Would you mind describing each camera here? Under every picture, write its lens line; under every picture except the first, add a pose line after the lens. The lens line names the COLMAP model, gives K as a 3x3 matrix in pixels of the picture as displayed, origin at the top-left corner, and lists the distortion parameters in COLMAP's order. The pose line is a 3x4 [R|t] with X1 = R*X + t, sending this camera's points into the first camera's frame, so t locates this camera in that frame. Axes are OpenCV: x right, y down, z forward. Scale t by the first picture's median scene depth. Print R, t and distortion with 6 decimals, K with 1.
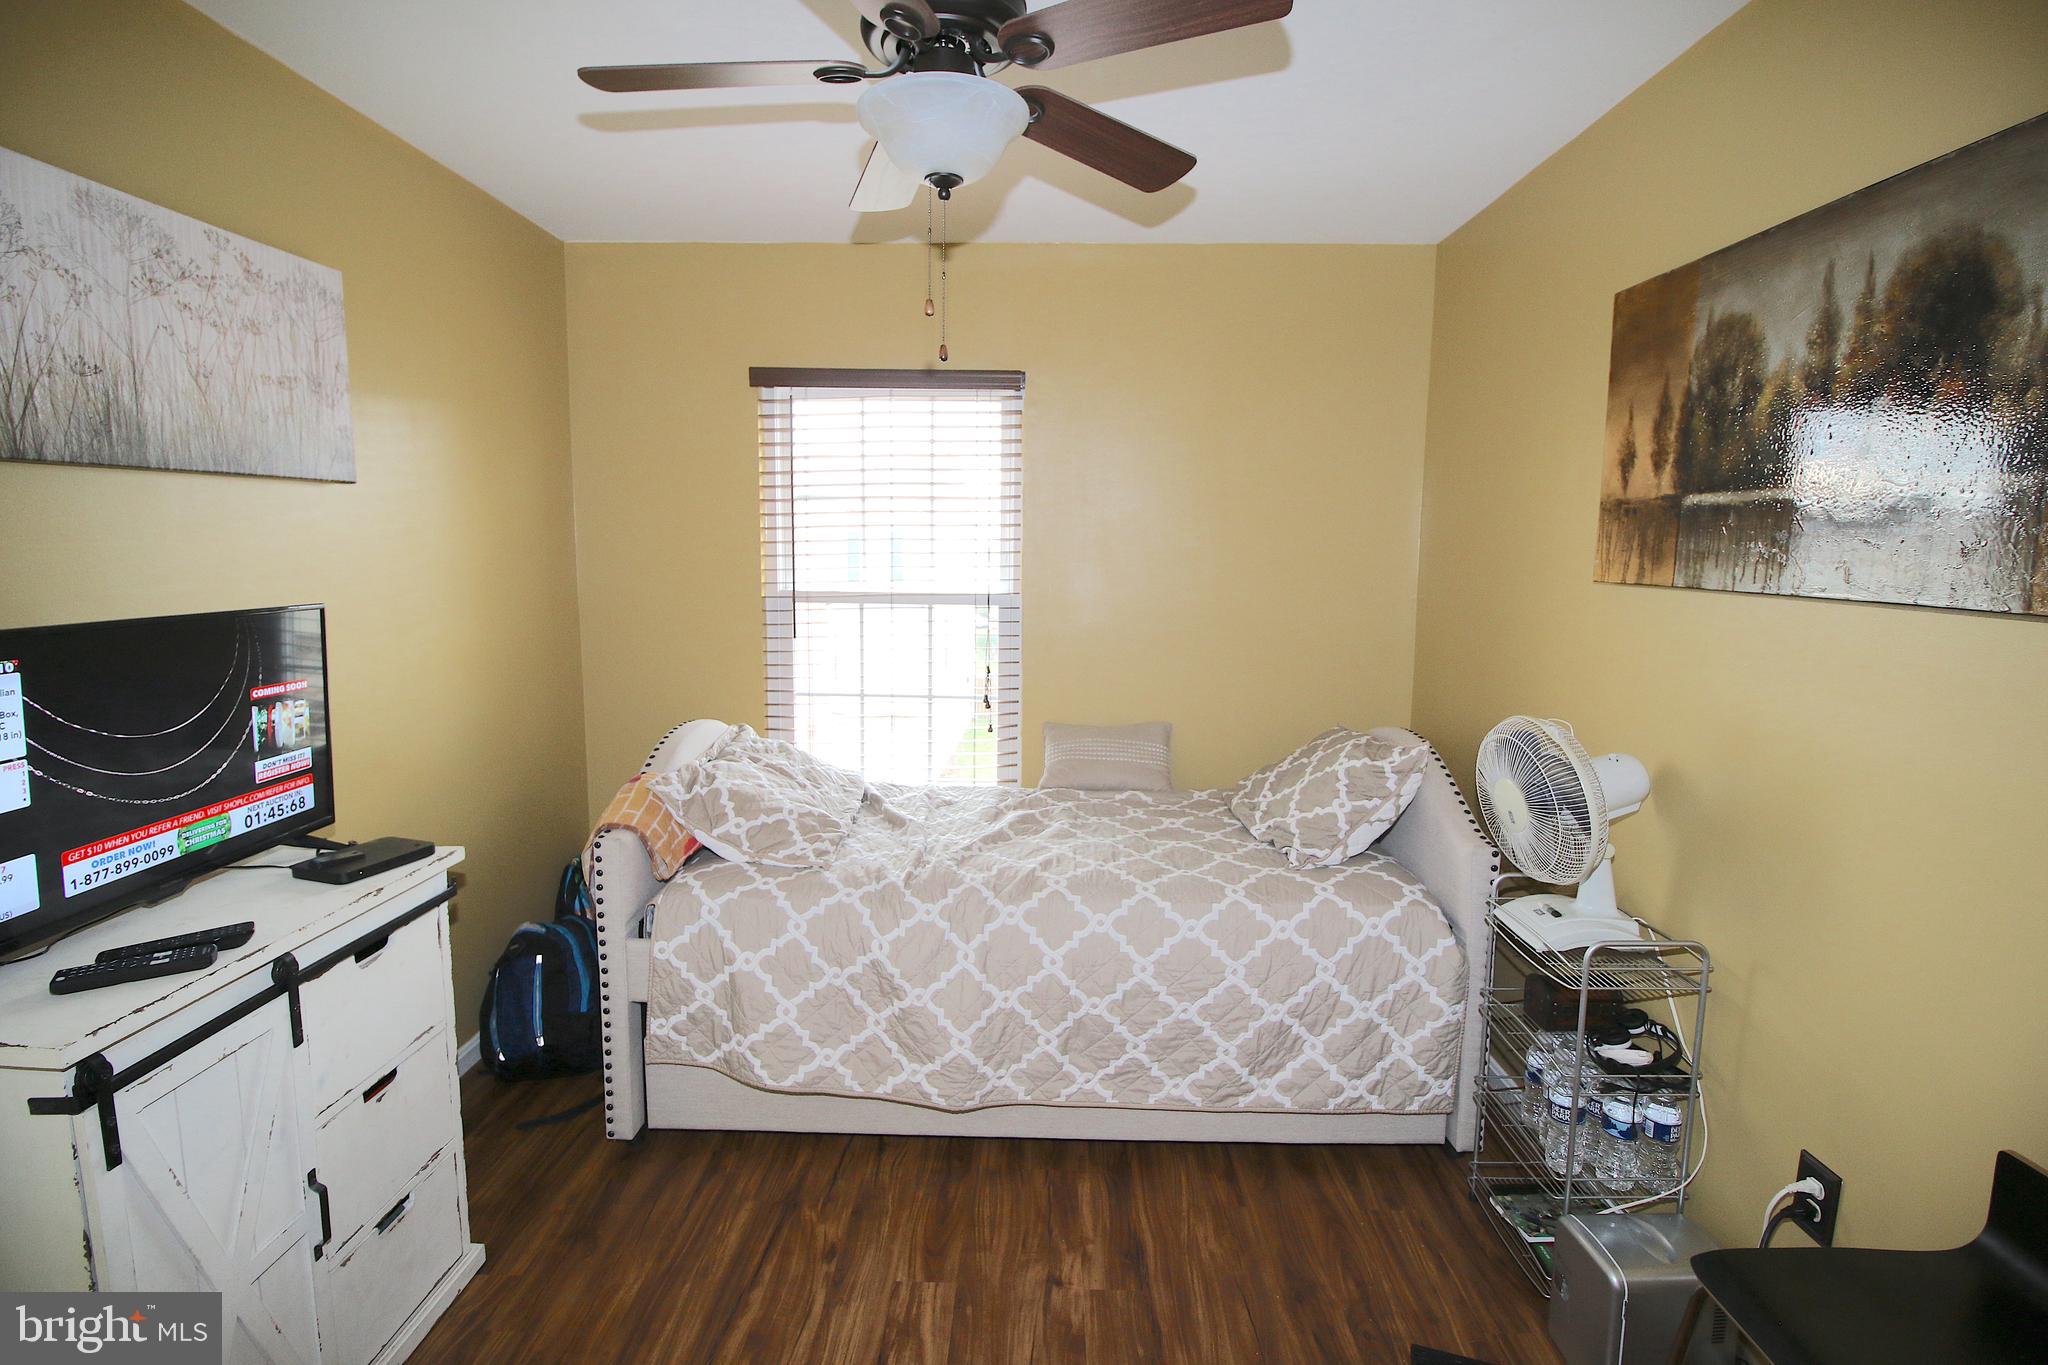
lens RADIAL K [[941.2, 0, 1027.5], [0, 941.2, 666.1], [0, 0, 1]] dist [0.000940, -0.014608]
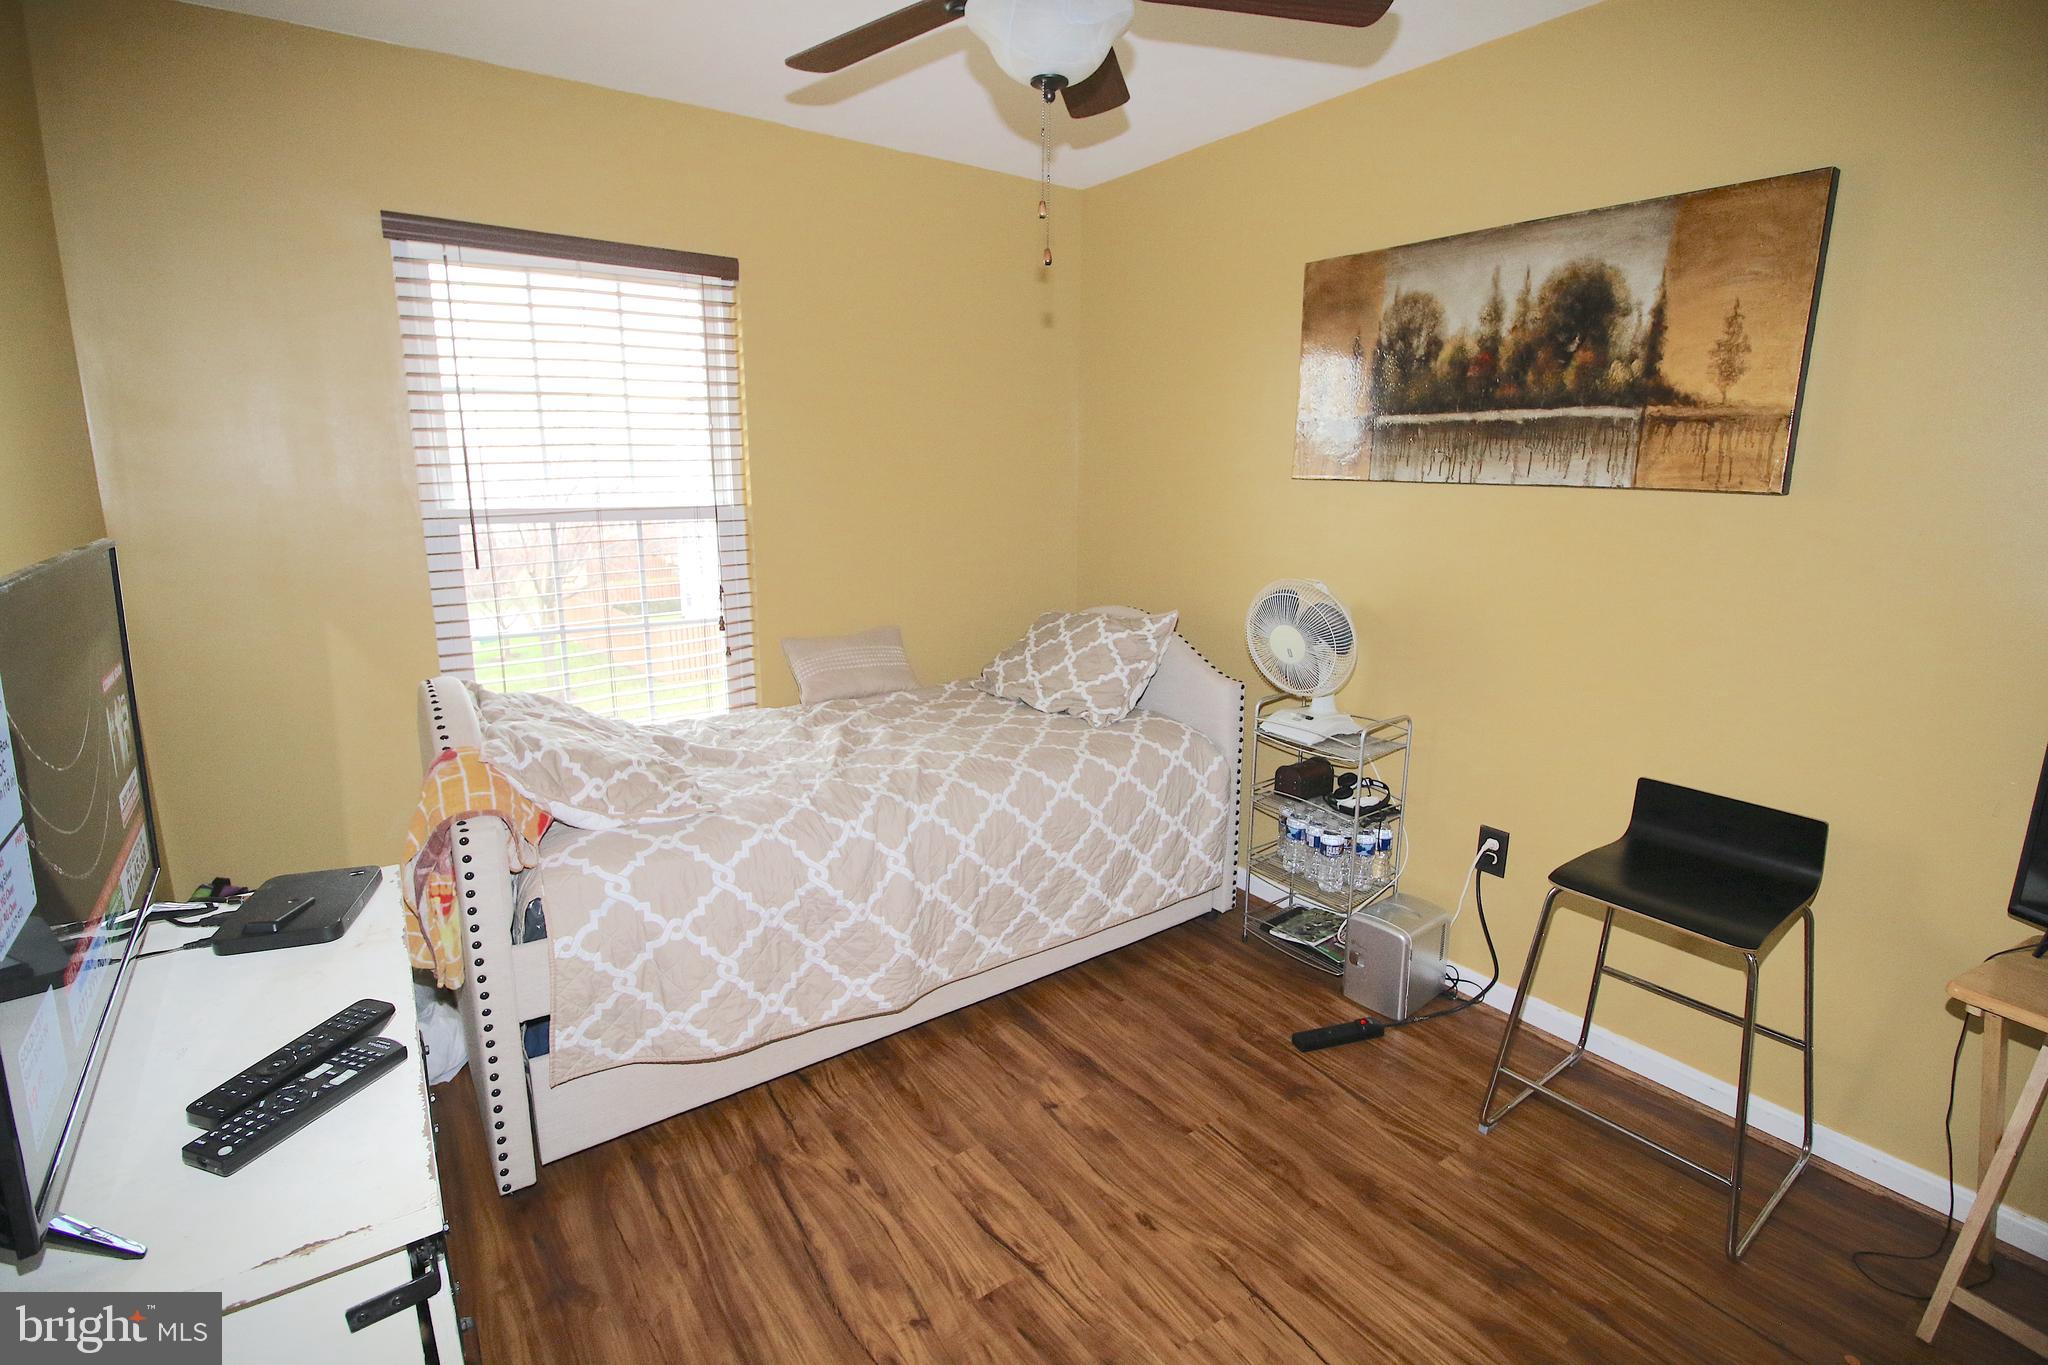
lens RADIAL K [[941.2, 0, 1027.5], [0, 941.2, 666.1], [0, 0, 1]] dist [0.000940, -0.014608]
pose [[0.800390, -0.129372, 0.585354, -0.516205], [0.075666, 0.990429, 0.115436, -0.006667], [-0.594686, -0.048102, 0.802518, 0.109612]]
